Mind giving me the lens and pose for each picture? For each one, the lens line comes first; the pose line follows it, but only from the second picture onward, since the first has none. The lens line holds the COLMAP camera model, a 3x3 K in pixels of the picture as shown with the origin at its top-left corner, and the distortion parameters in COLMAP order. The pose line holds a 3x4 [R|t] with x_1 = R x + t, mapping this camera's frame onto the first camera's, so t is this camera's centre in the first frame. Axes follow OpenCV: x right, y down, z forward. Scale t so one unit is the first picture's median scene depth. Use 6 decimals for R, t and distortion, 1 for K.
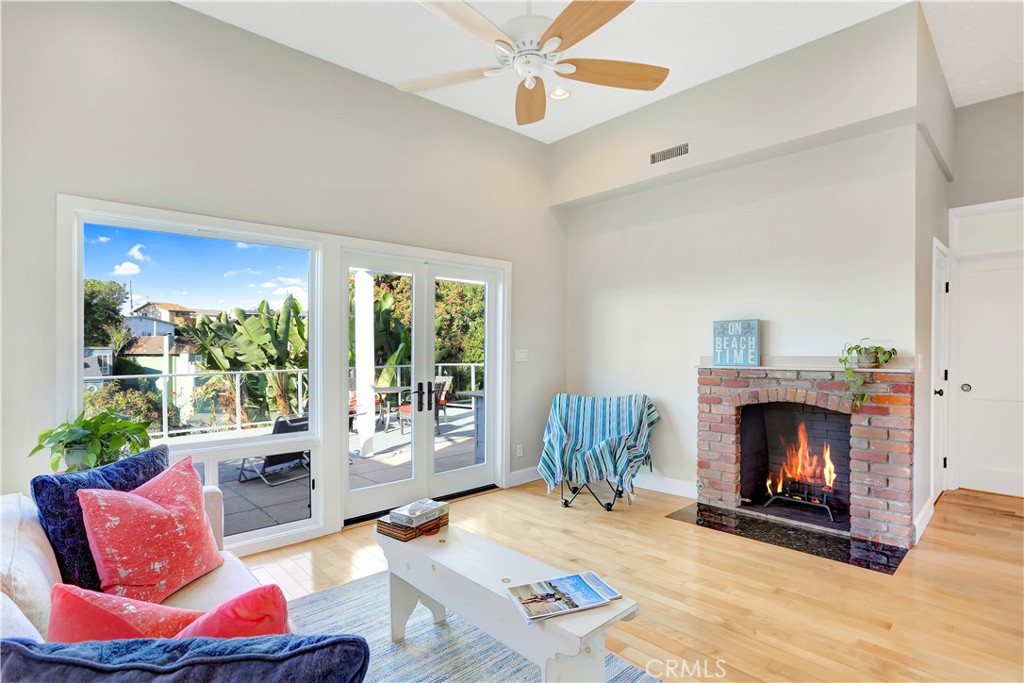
lens RADIAL K [[506.3, 0, 519.3], [0, 506.3, 345.6], [0, 0, 1]] dist [-0.040163, 0.011586]
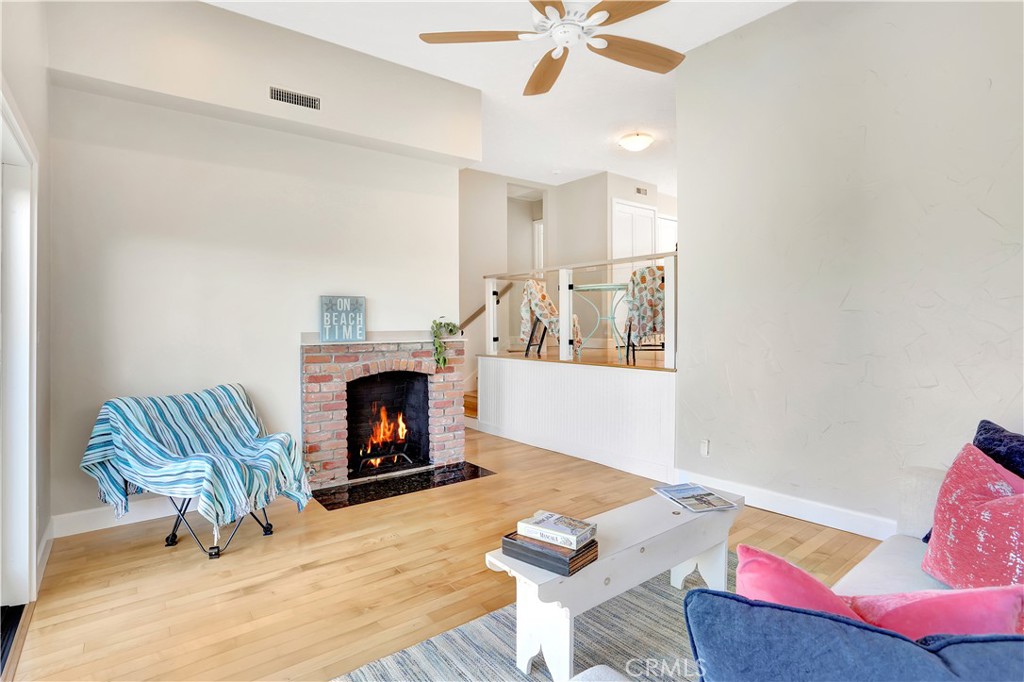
lens RADIAL K [[506.3, 0, 520.9], [0, 506.3, 334.7], [0, 0, 1]] dist [-0.040163, 0.011586]
pose [[0.088722, -0.011474, 0.995990, -0.570572], [-0.002454, 0.999928, 0.011738, 0.014157], [-0.996053, -0.003485, 0.088688, 0.579435]]
